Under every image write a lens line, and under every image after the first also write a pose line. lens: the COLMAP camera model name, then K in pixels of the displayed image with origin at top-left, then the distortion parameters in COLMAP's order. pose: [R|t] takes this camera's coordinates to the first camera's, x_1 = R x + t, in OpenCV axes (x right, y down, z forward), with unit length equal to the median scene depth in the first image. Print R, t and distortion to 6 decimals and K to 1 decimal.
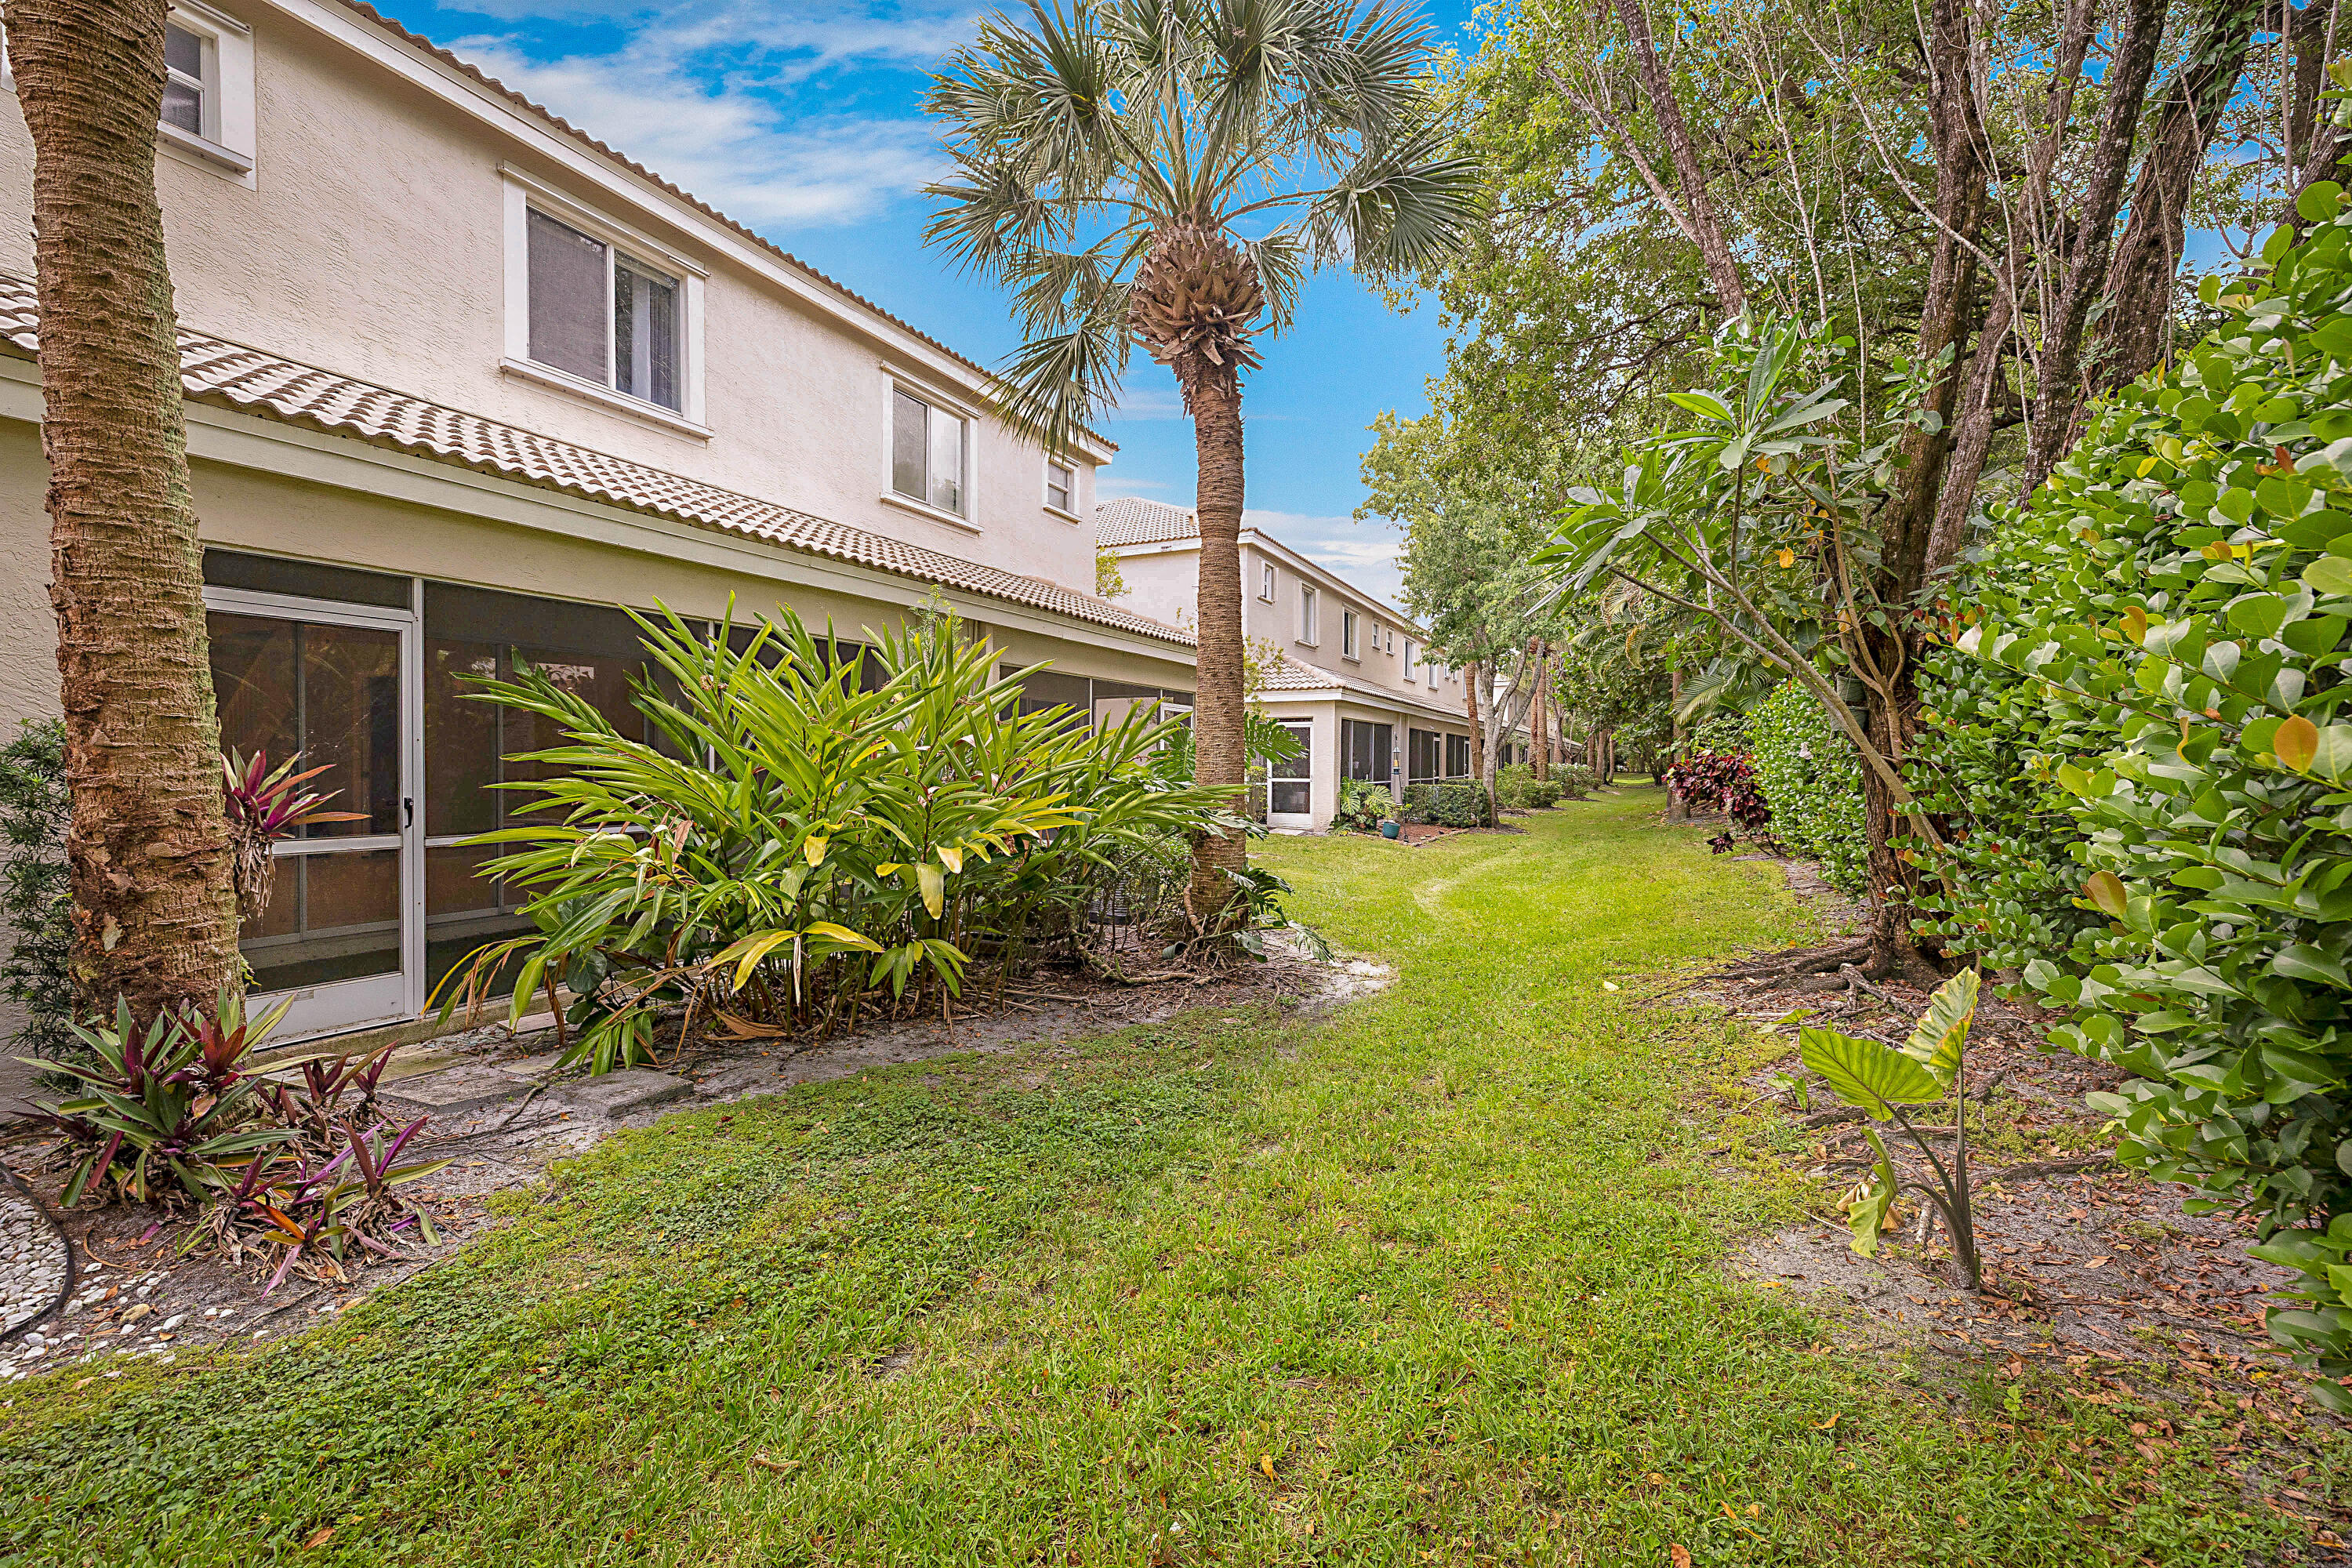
lens RADIAL K [[1034.1, 0, 1177.8], [0, 1034.1, 768.8], [0, 0, 1]] dist [-0.031660, 0.008994]
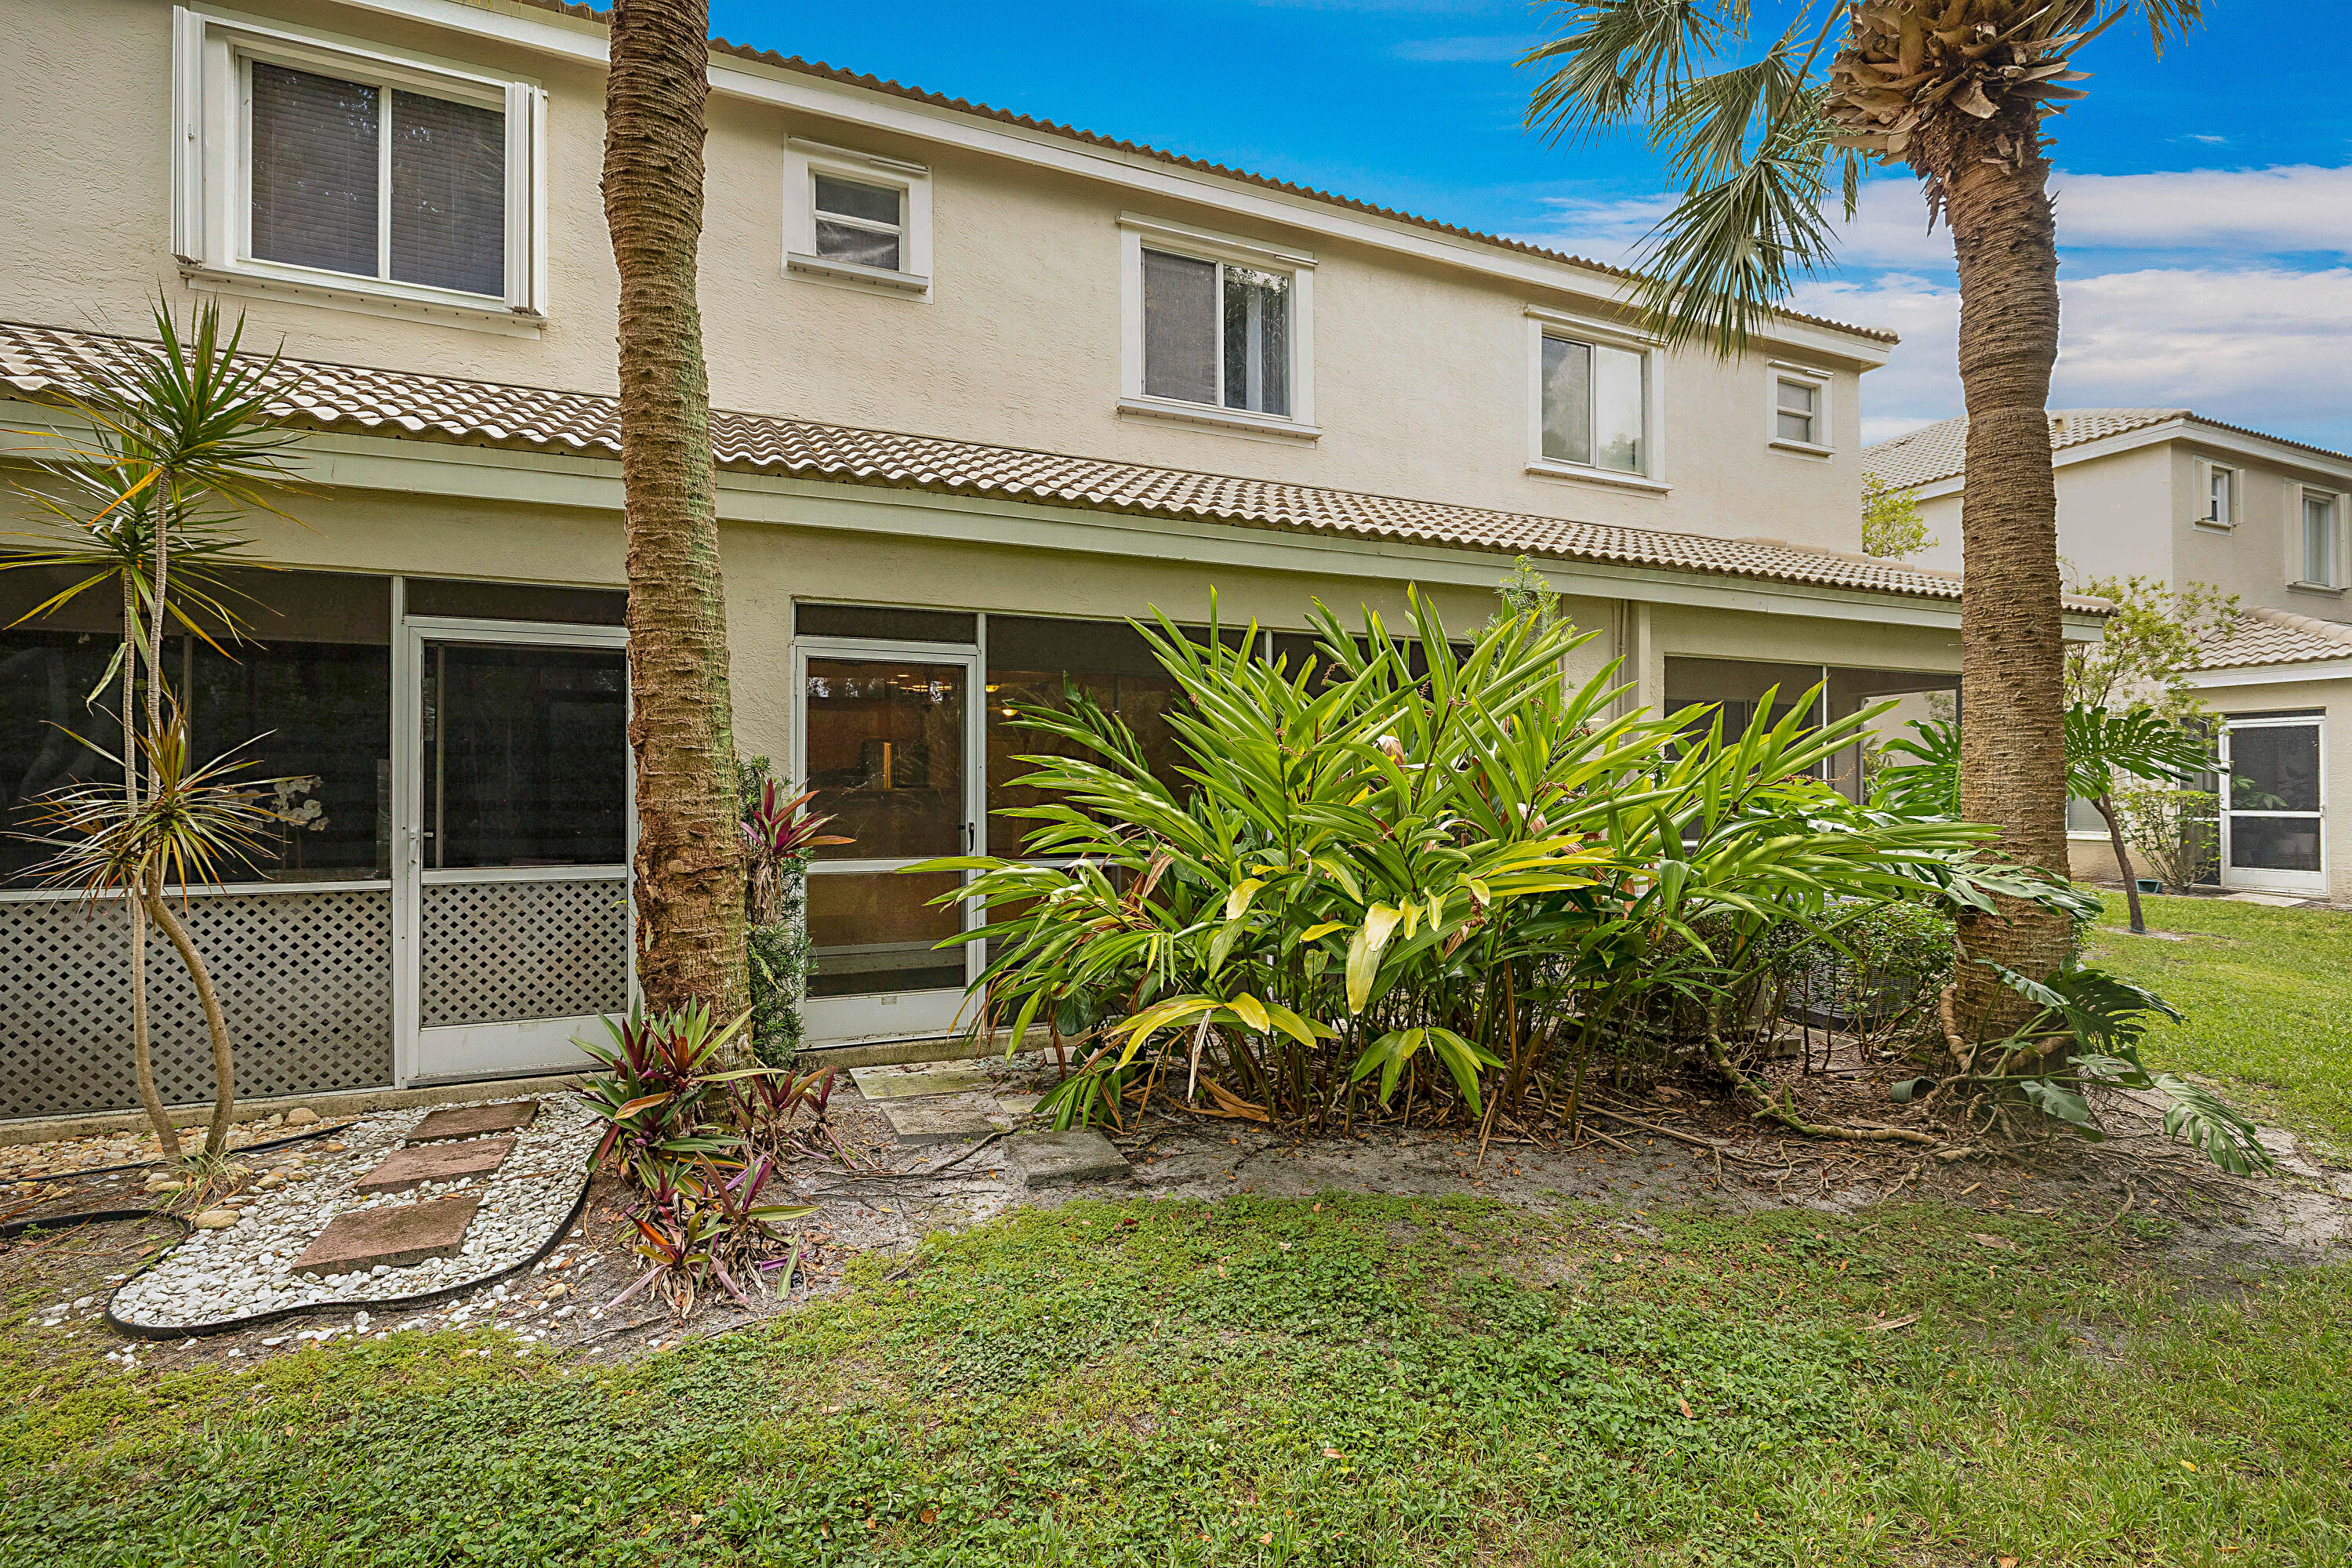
lens RADIAL K [[1056.1, 0, 1178.5], [0, 1056.1, 776.6], [0, 0, 1]] dist [-0.007653, 0.000421]
pose [[0.740573, -0.011556, -0.671876, 0.124939], [-0.000273, 0.999847, -0.017498, 0.000208], [0.671976, 0.013142, 0.740457, 0.310691]]
